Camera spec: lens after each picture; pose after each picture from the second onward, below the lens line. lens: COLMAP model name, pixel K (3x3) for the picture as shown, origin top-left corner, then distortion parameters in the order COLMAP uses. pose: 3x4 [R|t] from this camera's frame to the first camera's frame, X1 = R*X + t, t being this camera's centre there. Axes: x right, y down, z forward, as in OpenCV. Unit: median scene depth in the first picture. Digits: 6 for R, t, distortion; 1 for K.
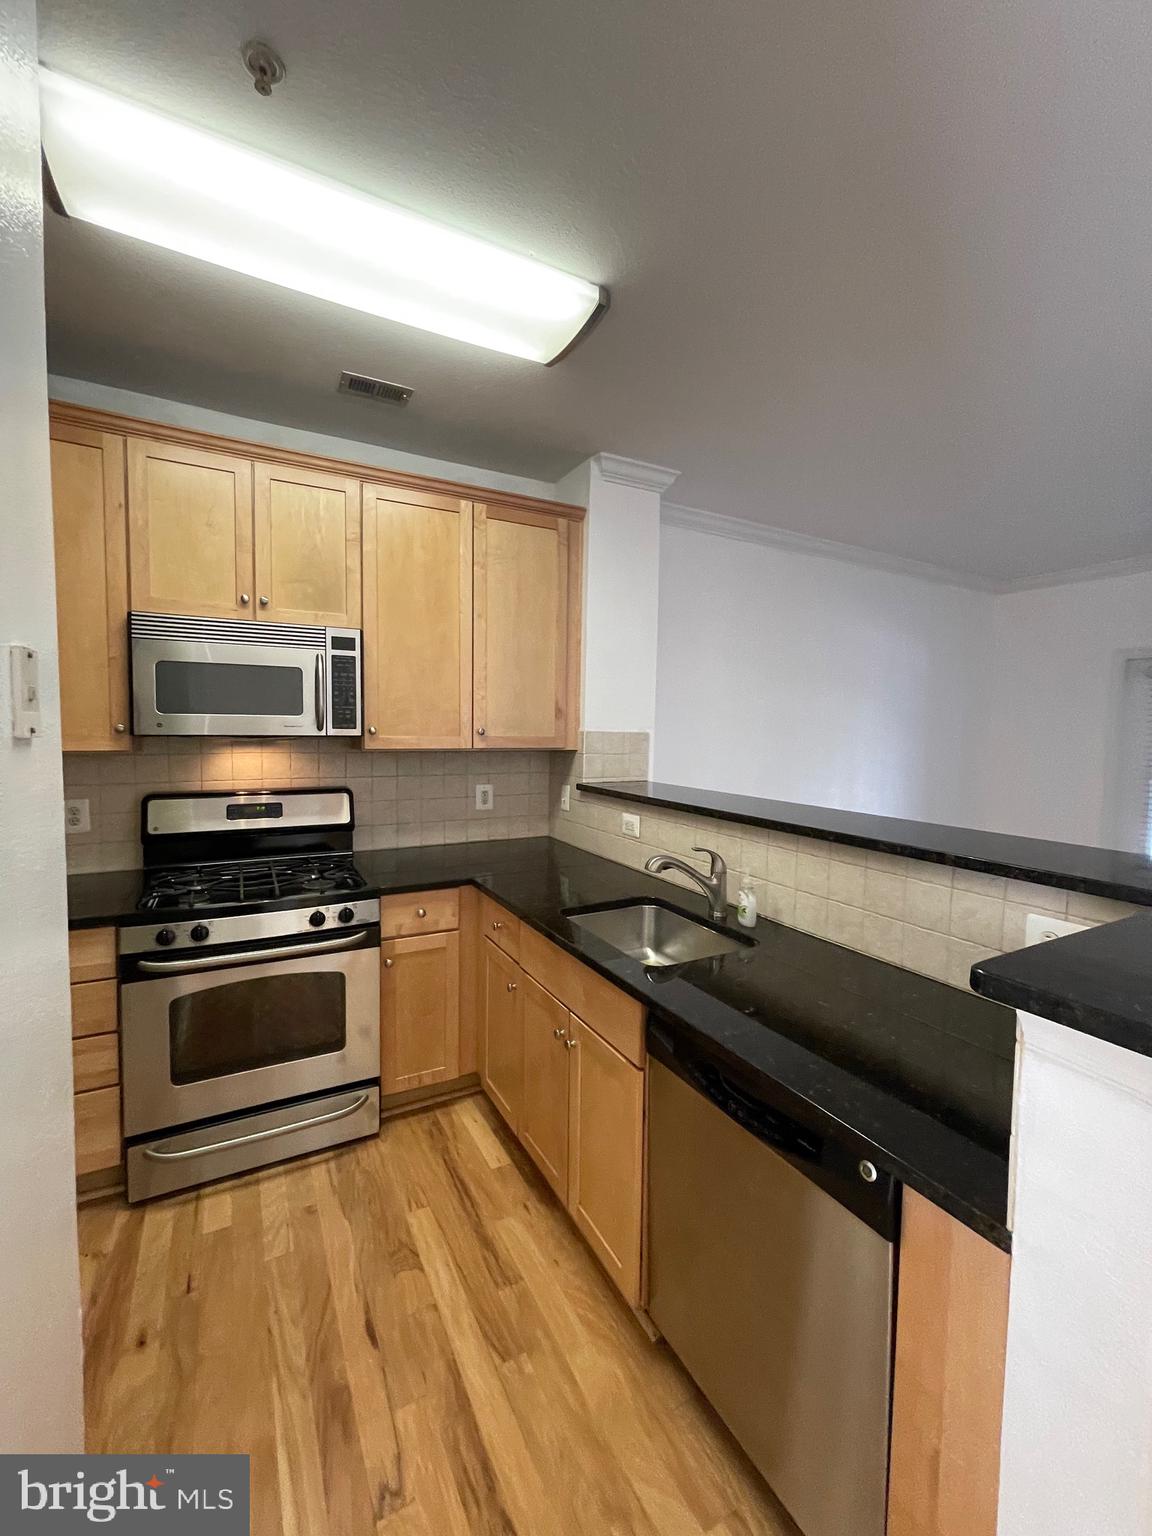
lens RADIAL K [[621.1, 0, 567.4], [0, 621.1, 761.1], [0, 0, 1]] dist [-0.008443, 0.004421]
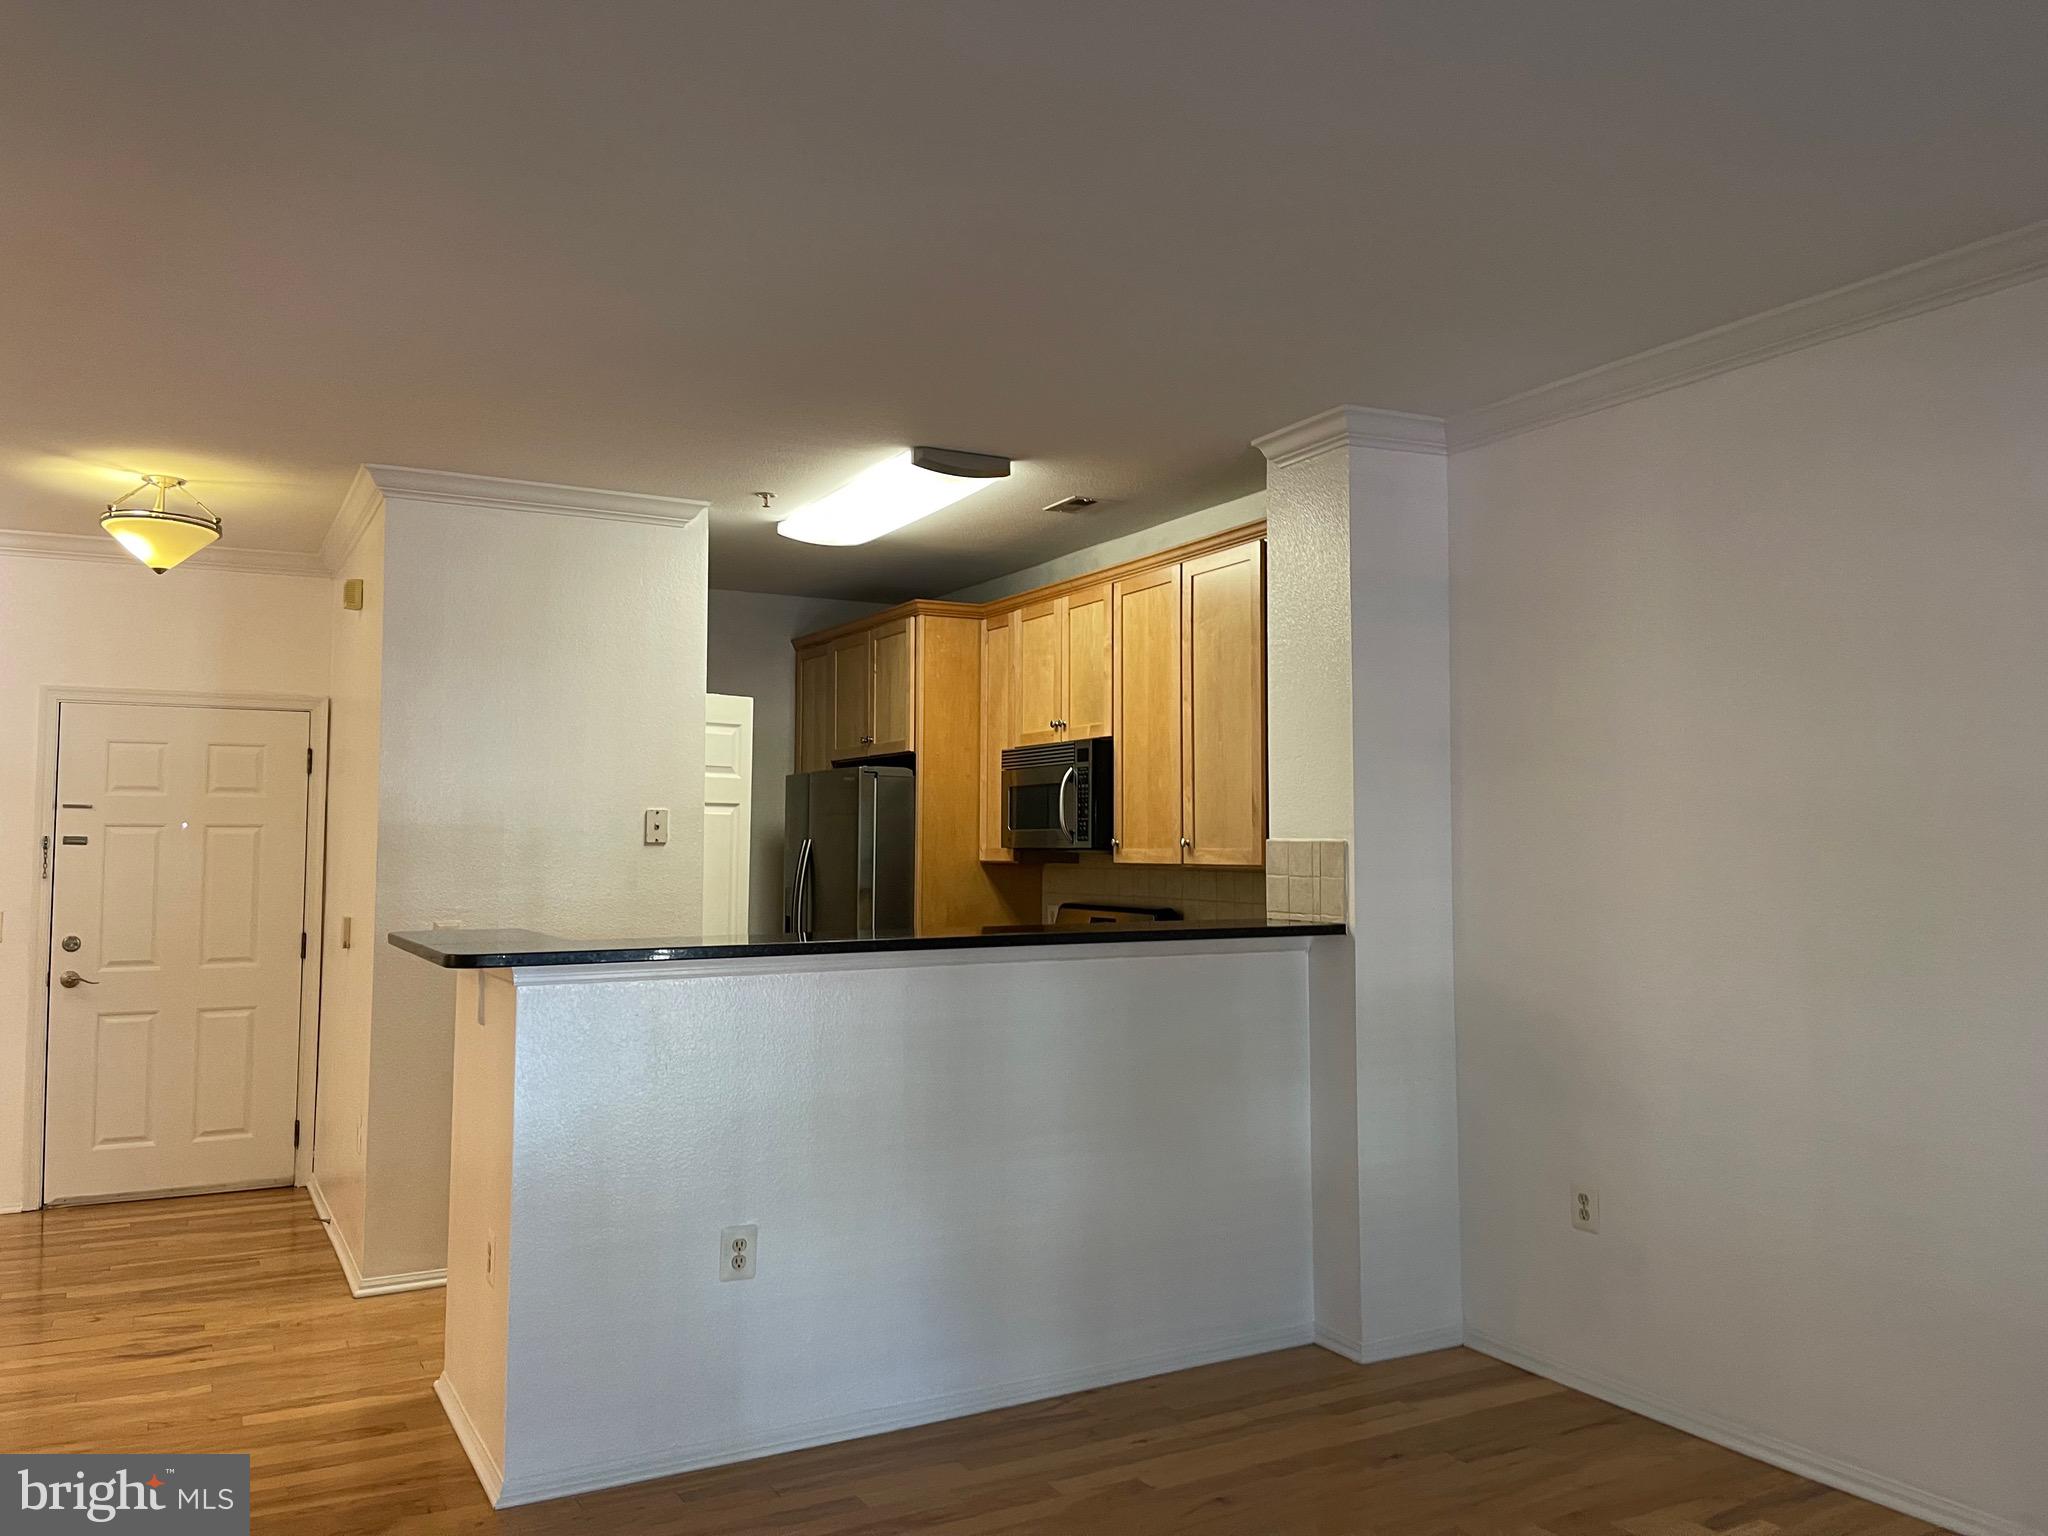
lens RADIAL K [[1540.2, 0, 1024.0], [0, 1540.2, 765.6], [0, 0, 1]] dist [0.055212, -0.042341]
pose [[0.012528, -0.069383, -0.997511, 2.037045], [-0.061213, 0.995665, -0.070024, 0.004953], [0.998046, 0.061938, 0.008226, 0.867343]]
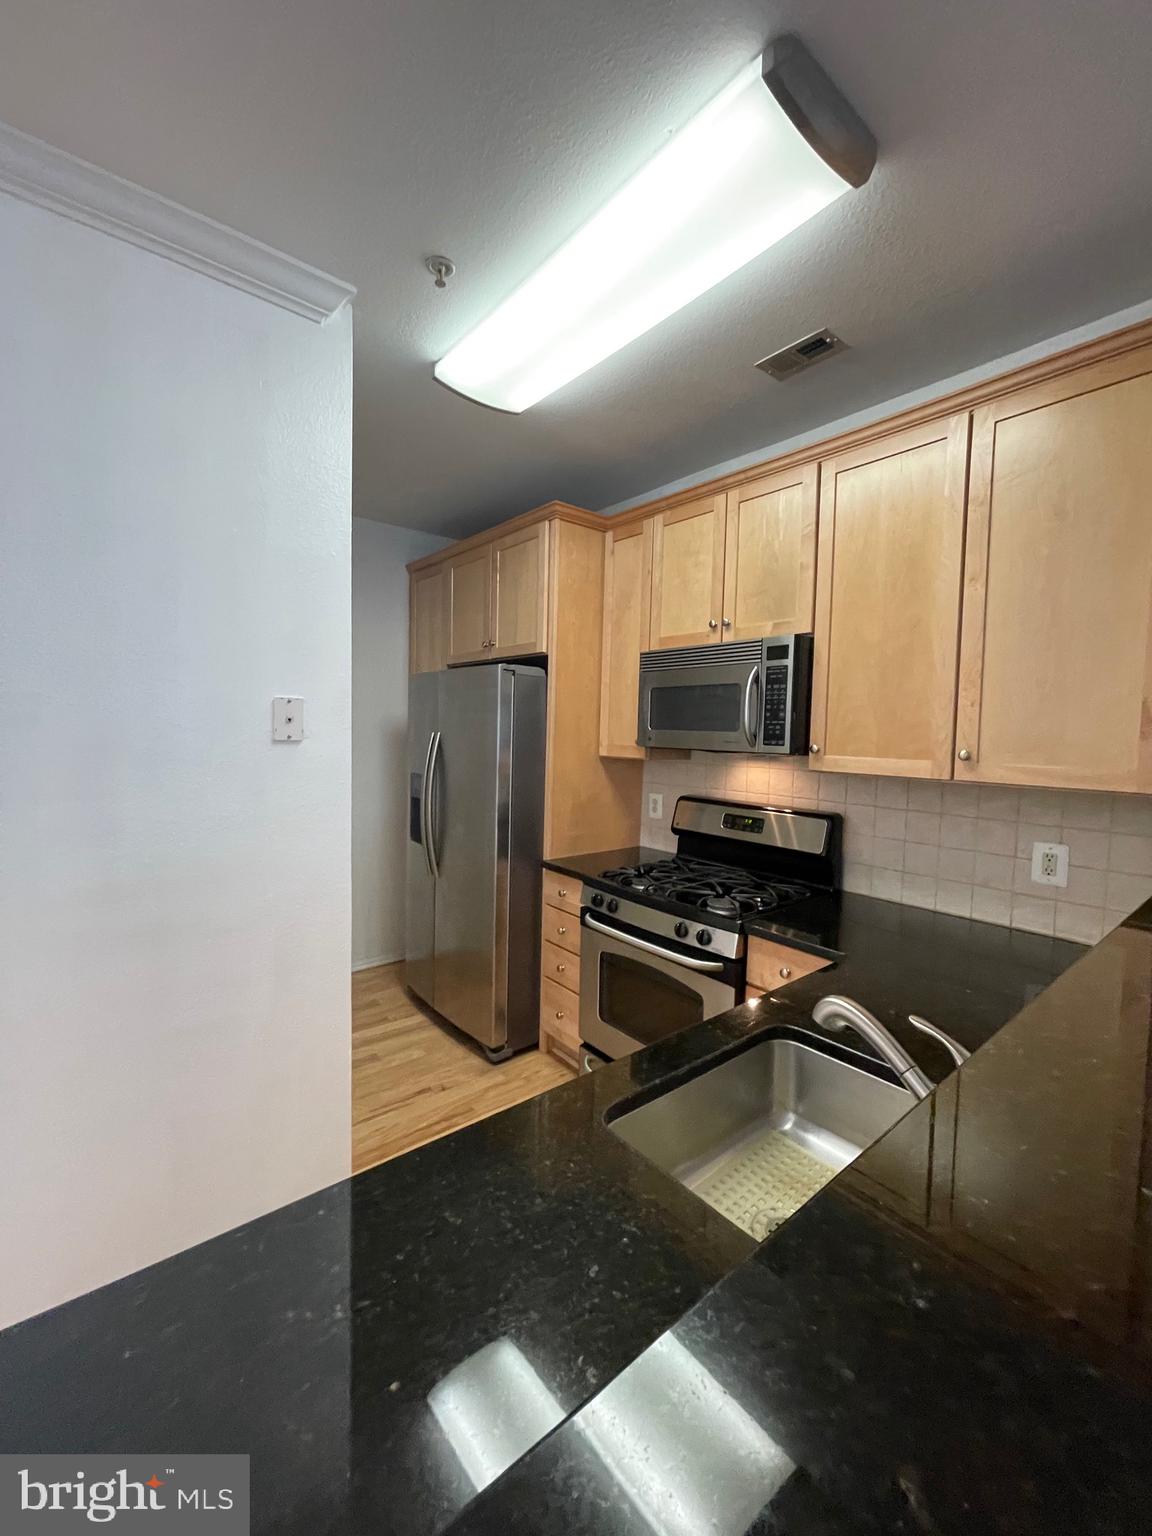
lens RADIAL K [[621.1, 0, 567.4], [0, 621.1, 761.1], [0, 0, 1]] dist [-0.008443, 0.004421]
pose [[0.194969, 0.044146, -0.979815, 0.470647], [-0.073668, 0.996824, 0.030253, -0.034313], [0.978039, 0.066282, 0.197602, 0.515325]]
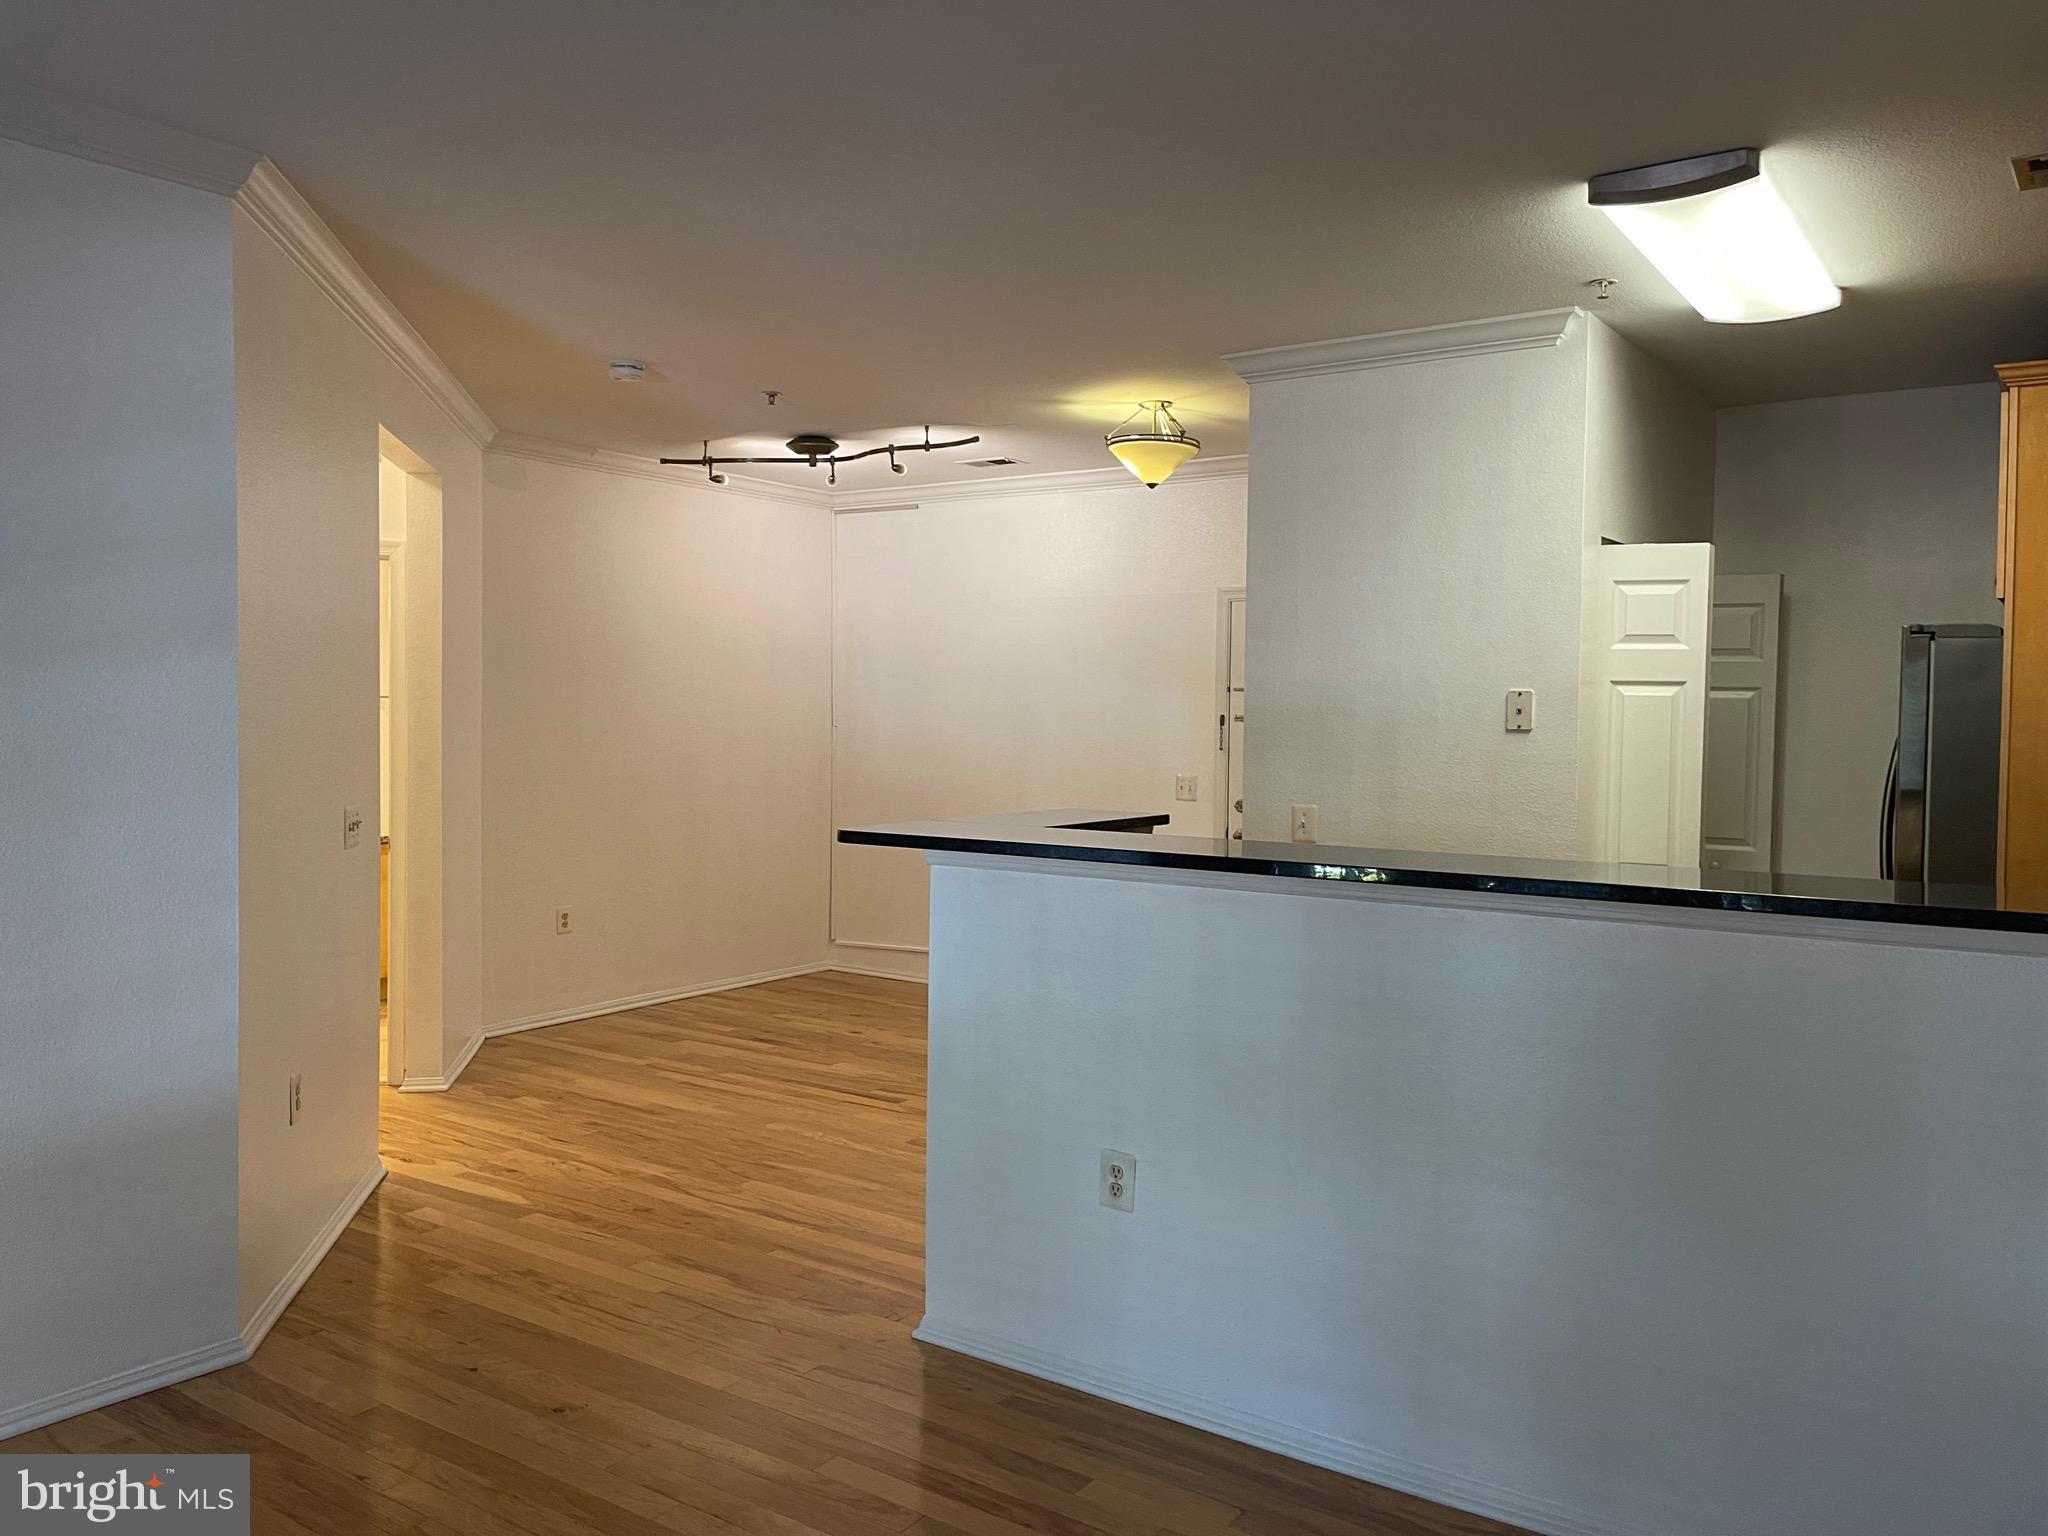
lens RADIAL K [[1540.2, 0, 1024.0], [0, 1540.2, 765.6], [0, 0, 1]] dist [0.055212, -0.042341]
pose [[-0.888133, -0.010857, -0.459459, 1.171977], [-0.055004, 0.995046, 0.082808, -0.092473], [0.456284, 0.098817, -0.884331, 1.813415]]
